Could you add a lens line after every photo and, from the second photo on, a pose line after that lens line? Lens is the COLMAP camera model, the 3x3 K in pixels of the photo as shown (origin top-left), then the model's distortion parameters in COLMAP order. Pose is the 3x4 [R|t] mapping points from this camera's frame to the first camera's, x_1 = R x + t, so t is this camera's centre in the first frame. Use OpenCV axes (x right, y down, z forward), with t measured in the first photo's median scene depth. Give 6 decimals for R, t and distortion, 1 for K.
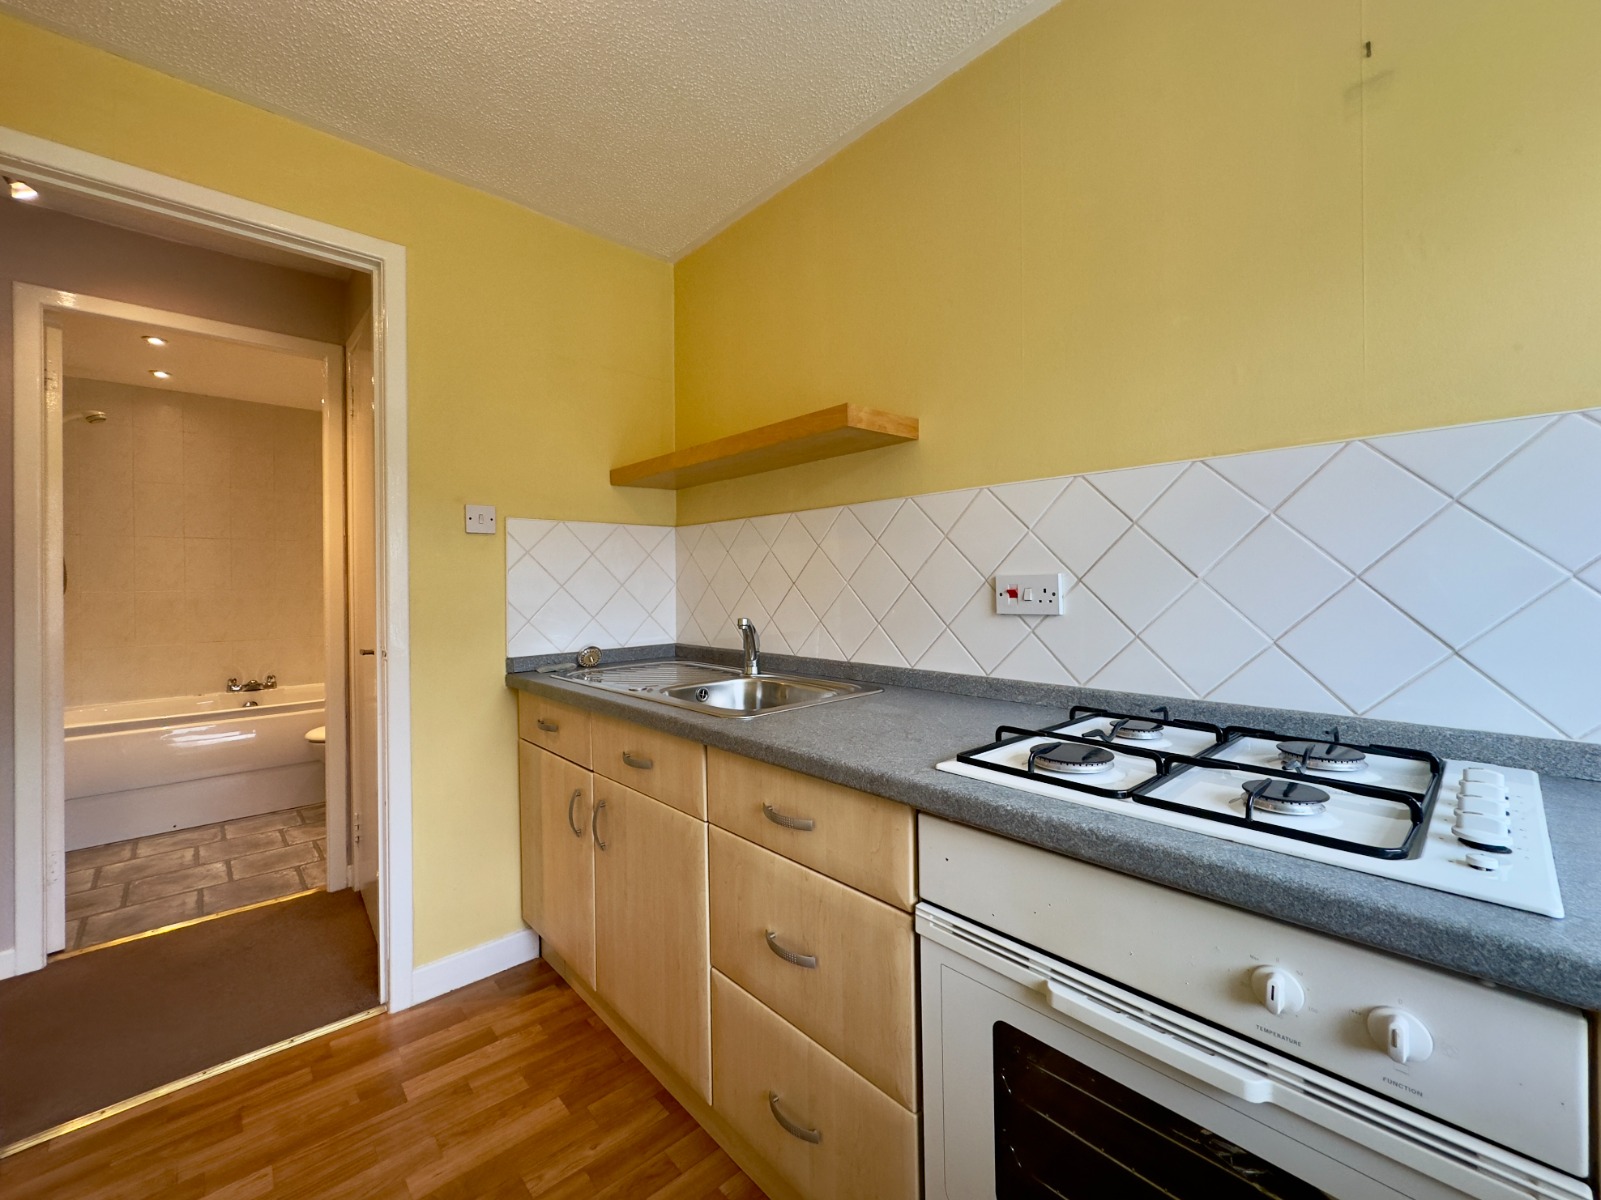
lens RADIAL K [[650.5, 0, 805.1], [0, 650.5, 591.3], [0, 0, 1]] dist [-0.002116, -0.000234]
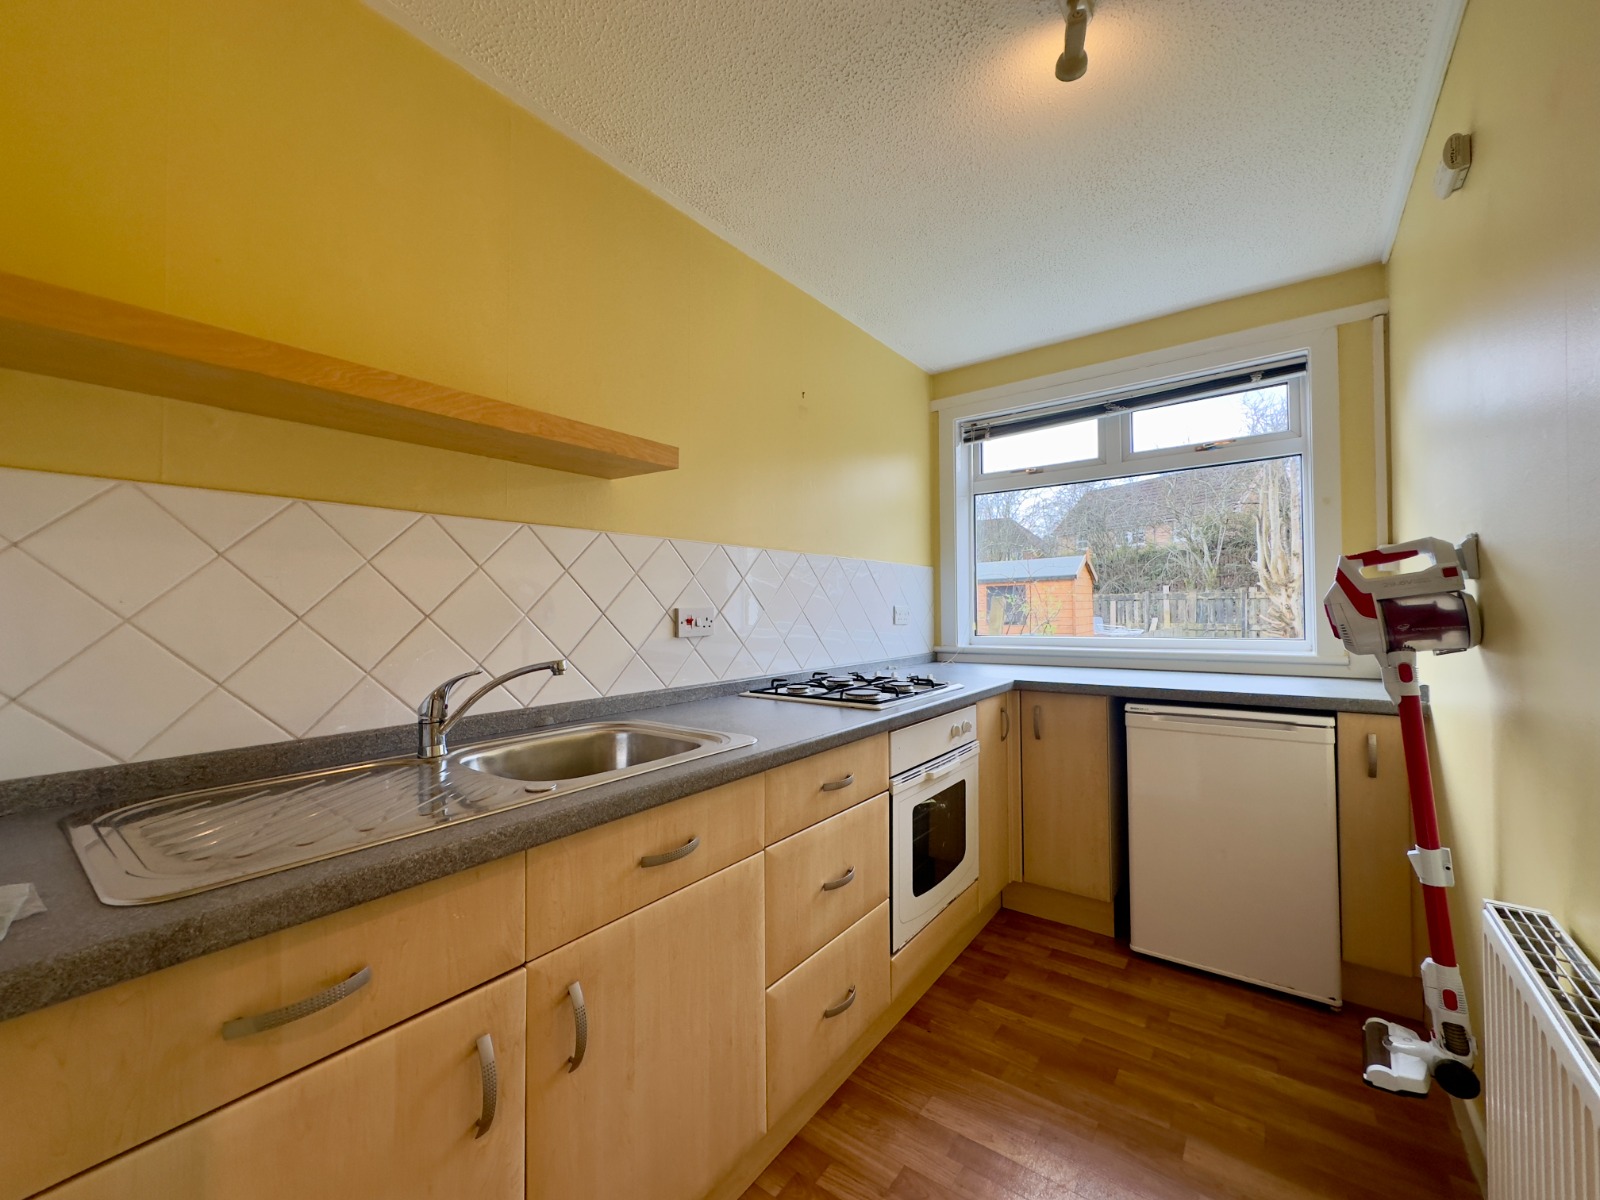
lens RADIAL K [[650.1, 0, 800.1], [0, 650.1, 598.9], [0, 0, 1]] dist [-0.002116, -0.000234]
pose [[-0.183320, 0.022483, 0.982796, -1.166094], [0.018662, 0.999638, -0.019387, -0.014477], [-0.982876, 0.014787, -0.183673, 1.123092]]
